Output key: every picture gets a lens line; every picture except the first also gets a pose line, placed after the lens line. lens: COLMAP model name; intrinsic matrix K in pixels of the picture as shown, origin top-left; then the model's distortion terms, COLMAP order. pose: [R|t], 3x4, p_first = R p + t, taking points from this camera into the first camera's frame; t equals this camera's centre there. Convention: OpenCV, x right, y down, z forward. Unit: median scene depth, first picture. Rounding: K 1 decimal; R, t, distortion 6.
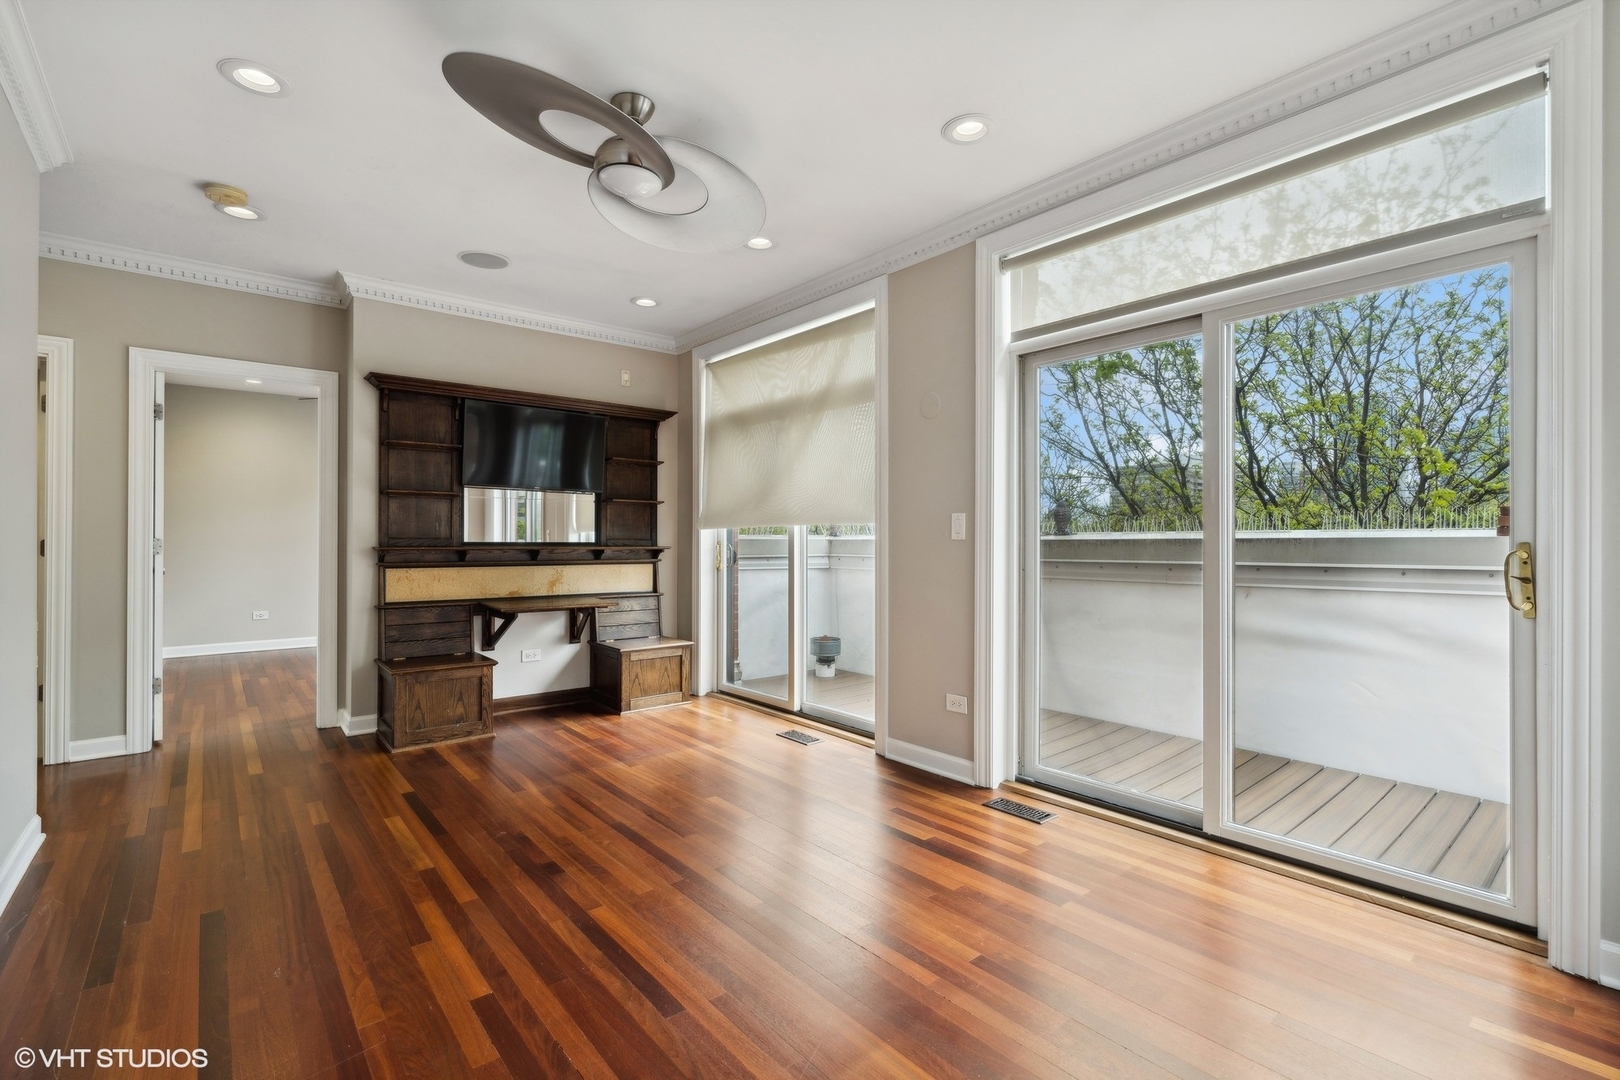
lens RADIAL K [[746.4, 0, 810.6], [0, 746.4, 545.9], [0, 0, 1]] dist [-0.021716, 0.002194]
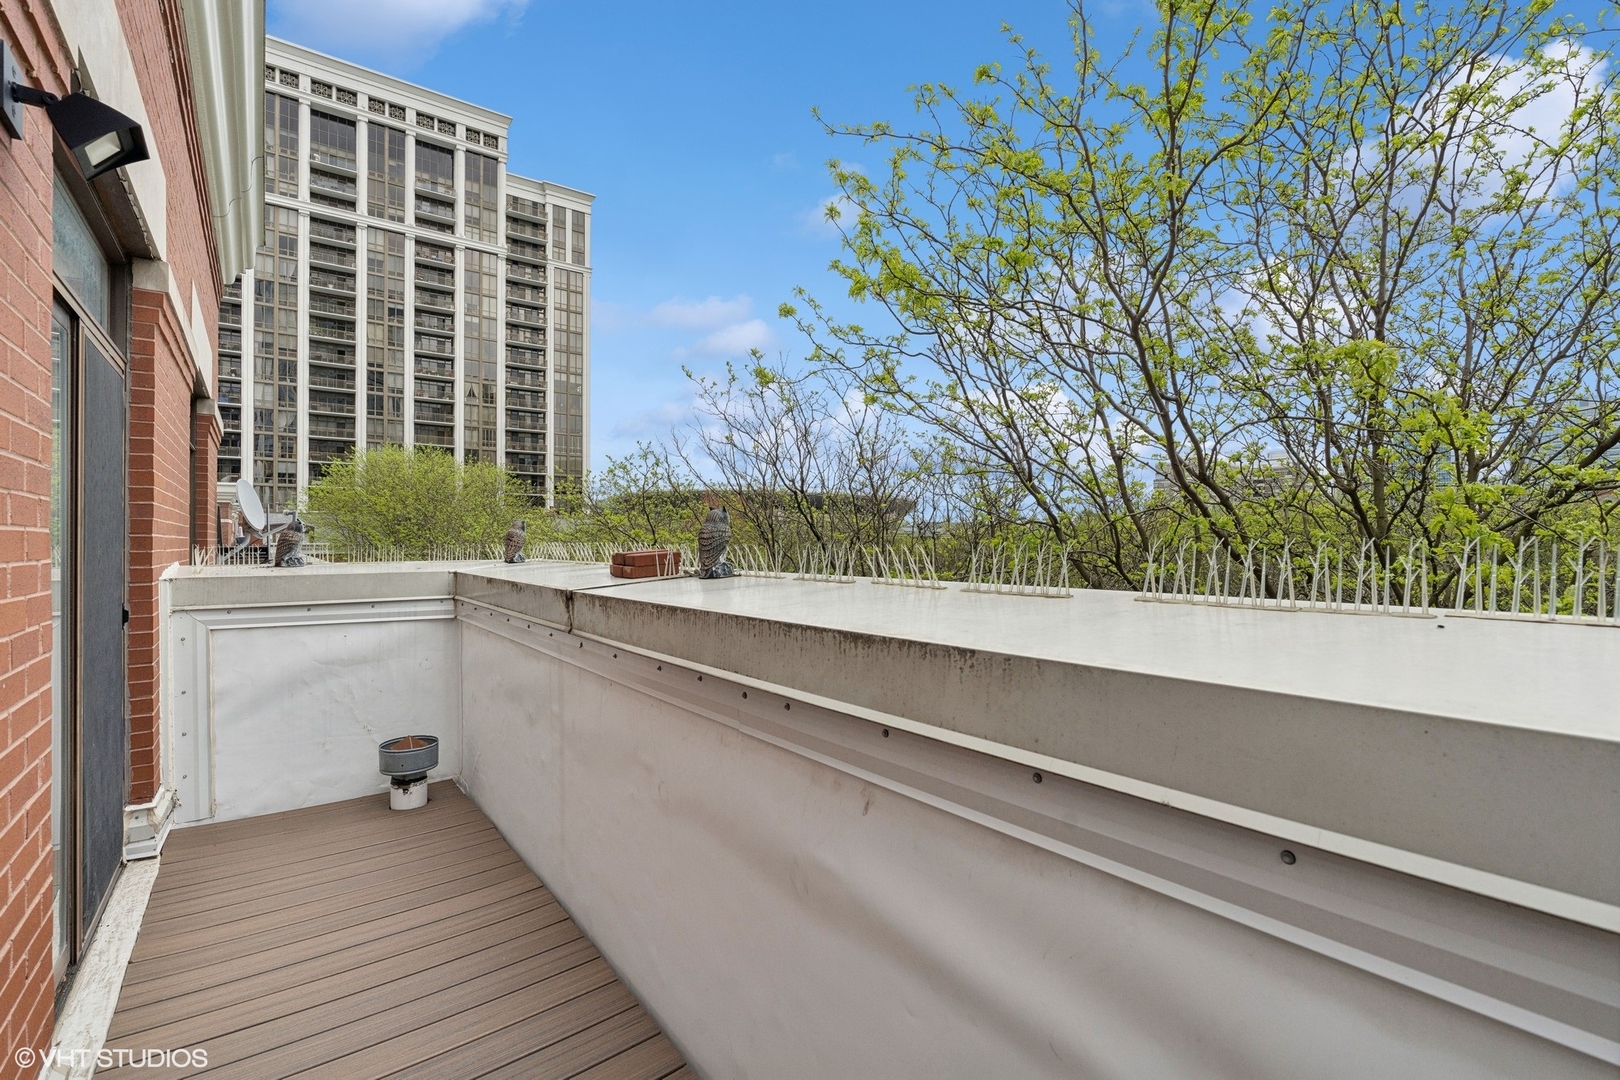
lens RADIAL K [[746.4, 0, 808.6], [0, 746.4, 534.3], [0, 0, 1]] dist [-0.021716, 0.002194]
pose [[0.998537, -0.003464, -0.053955, 0.374850], [0.002603, 0.999868, -0.016020, -0.031304], [0.054004, 0.015856, 0.998415, 0.428827]]
